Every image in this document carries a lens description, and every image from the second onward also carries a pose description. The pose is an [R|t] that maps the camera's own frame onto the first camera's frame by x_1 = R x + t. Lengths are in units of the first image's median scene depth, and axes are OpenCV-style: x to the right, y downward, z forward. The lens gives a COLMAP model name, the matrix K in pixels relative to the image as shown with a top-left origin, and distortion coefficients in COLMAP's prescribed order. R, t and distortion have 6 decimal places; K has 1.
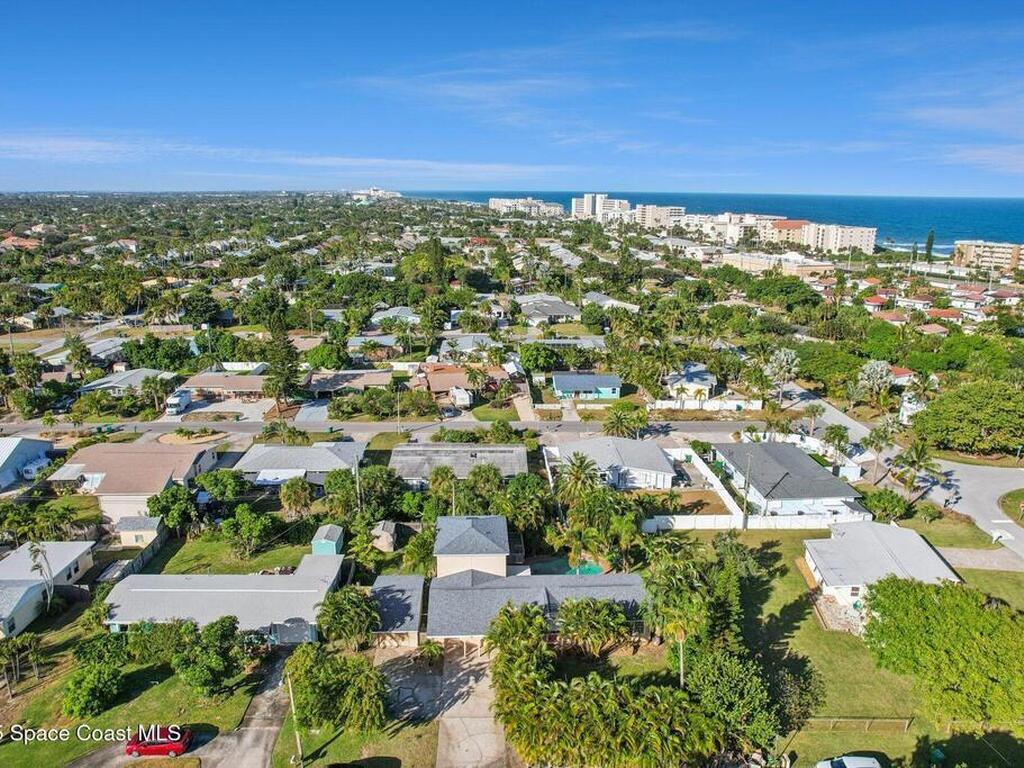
lens RADIAL K [[739.7, 0, 512.0], [0, 739.7, 384.0], [0, 0, 1]] dist [-0.051191, 0.005103]
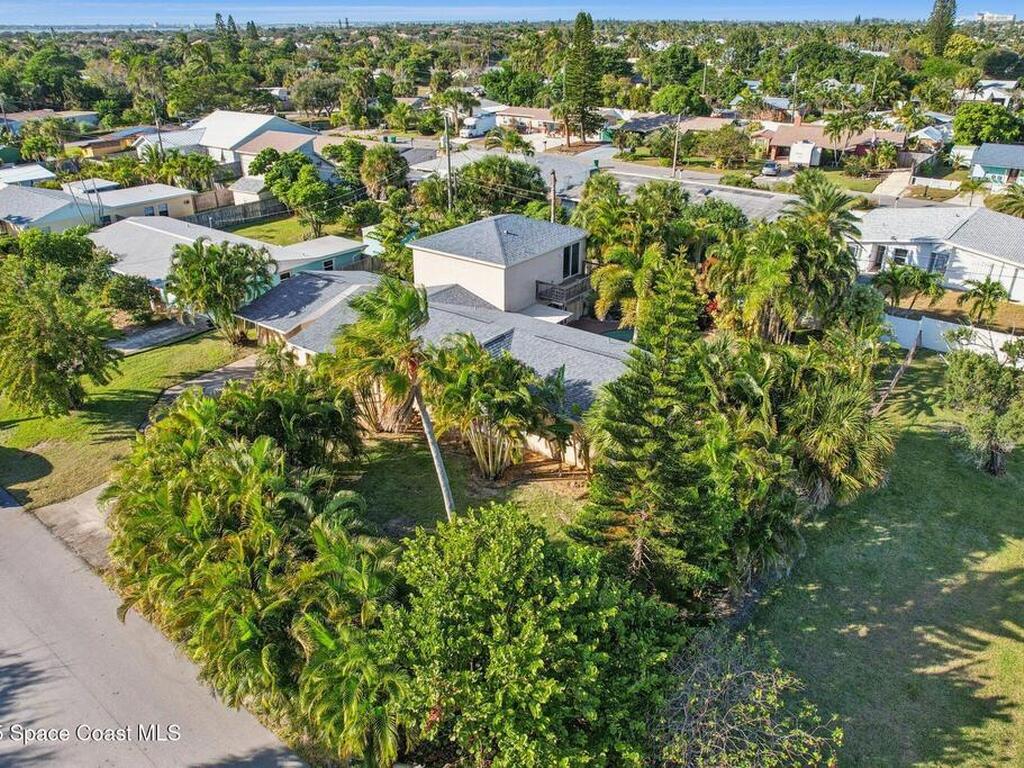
lens RADIAL K [[760.1, 0, 513.8], [0, 760.1, 390.0], [0, 0, 1]] dist [-0.077887, 0.072596]
pose [[0.767730, 0.275947, -0.578312, 0.190403], [-0.152720, 0.955311, 0.253094, 0.095669], [0.622308, -0.105988, 0.775564, 0.308634]]
